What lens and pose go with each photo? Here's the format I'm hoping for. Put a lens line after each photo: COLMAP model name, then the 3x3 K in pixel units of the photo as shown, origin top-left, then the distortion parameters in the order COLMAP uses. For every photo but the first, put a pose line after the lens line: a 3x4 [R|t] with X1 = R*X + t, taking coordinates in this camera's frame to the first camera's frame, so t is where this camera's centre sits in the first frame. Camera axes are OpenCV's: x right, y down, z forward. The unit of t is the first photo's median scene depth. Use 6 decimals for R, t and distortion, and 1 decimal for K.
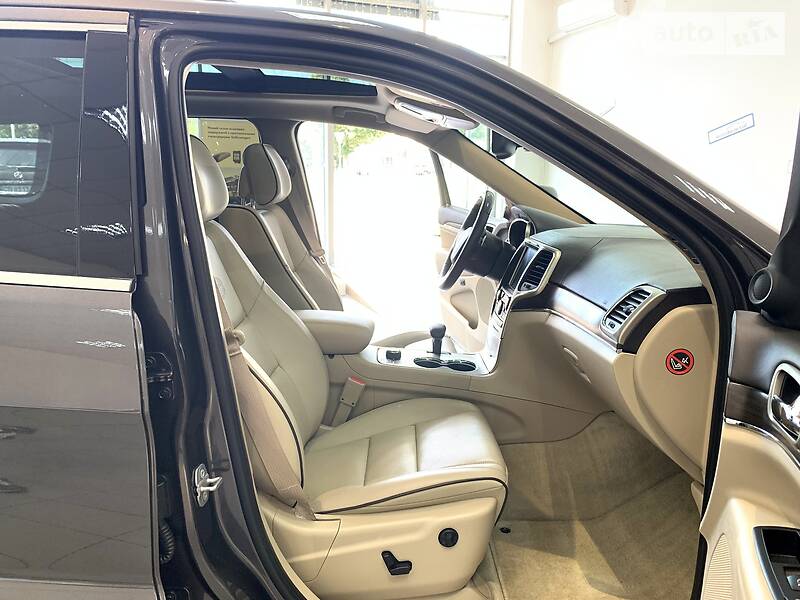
lens RADIAL K [[631.7, 0, 401.4], [0, 631.7, 296.4], [0, 0, 1]] dist [-0.000189, 0.002323]
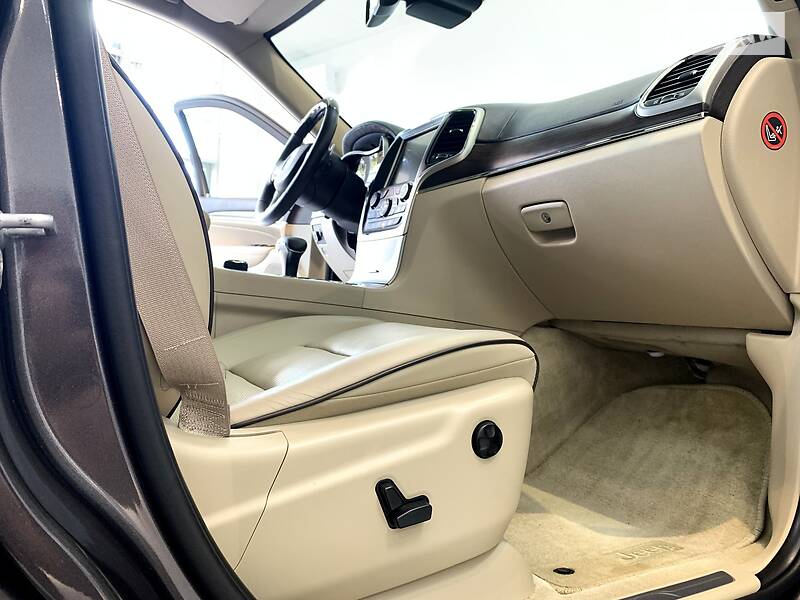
lens RADIAL K [[605.2, 0, 400.0], [0, 605.2, 300.0], [0, 0, 1]] dist [0.081622, -0.131636]
pose [[0.877750, 0.019923, 0.478705, -0.241558], [0.059933, 0.986721, -0.150959, 0.336538], [-0.475356, 0.161195, 0.864900, 0.561914]]
